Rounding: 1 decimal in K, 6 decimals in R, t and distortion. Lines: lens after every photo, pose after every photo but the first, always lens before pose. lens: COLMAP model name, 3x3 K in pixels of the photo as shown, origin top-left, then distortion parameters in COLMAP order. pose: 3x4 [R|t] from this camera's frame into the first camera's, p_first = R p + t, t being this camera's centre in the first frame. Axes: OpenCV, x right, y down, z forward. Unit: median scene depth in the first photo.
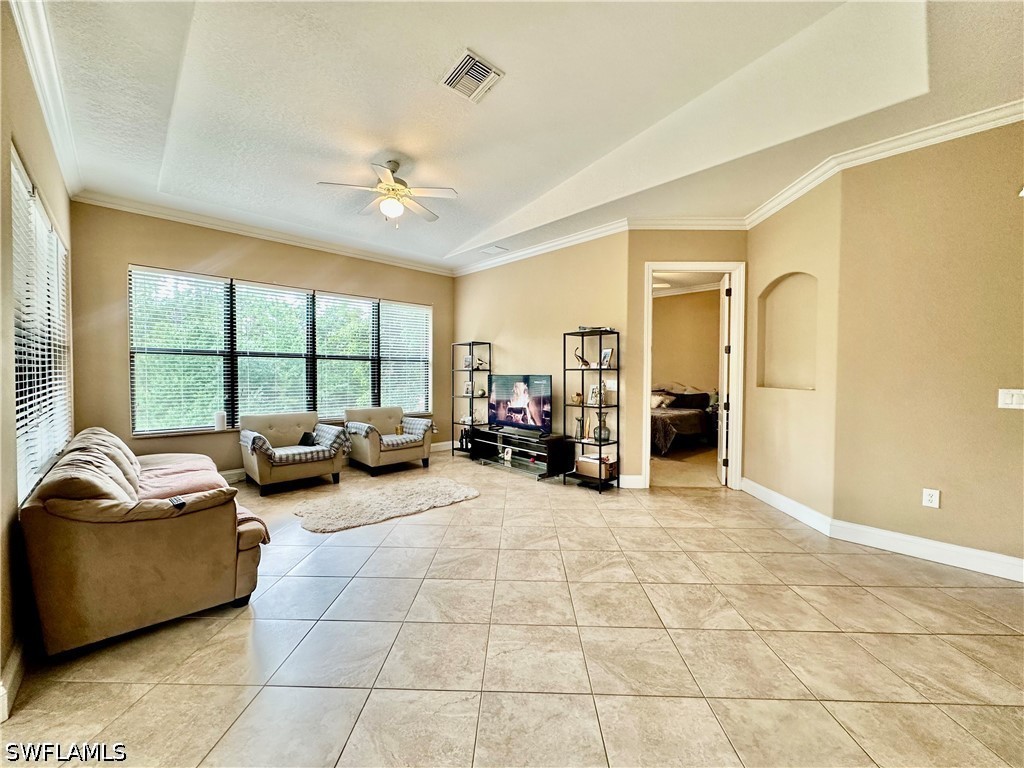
lens RADIAL K [[408.7, 0, 512.8], [0, 408.7, 383.1], [0, 0, 1]] dist [-0.001961, 0.000208]
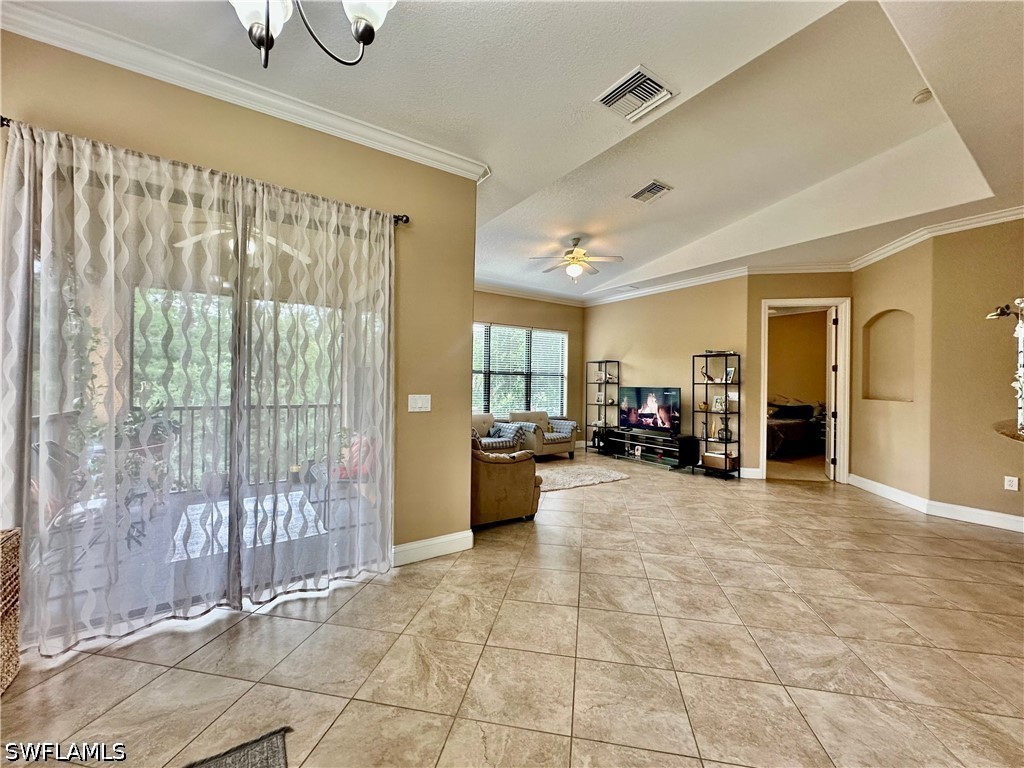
lens RADIAL K [[408.7, 0, 512.8], [0, 408.7, 383.1], [0, 0, 1]] dist [-0.001961, 0.000208]
pose [[0.986324, 0.006912, -0.164674, -0.218871], [-0.011345, 0.999598, -0.025995, 0.004852], [0.164428, 0.027507, 0.986005, -0.354248]]
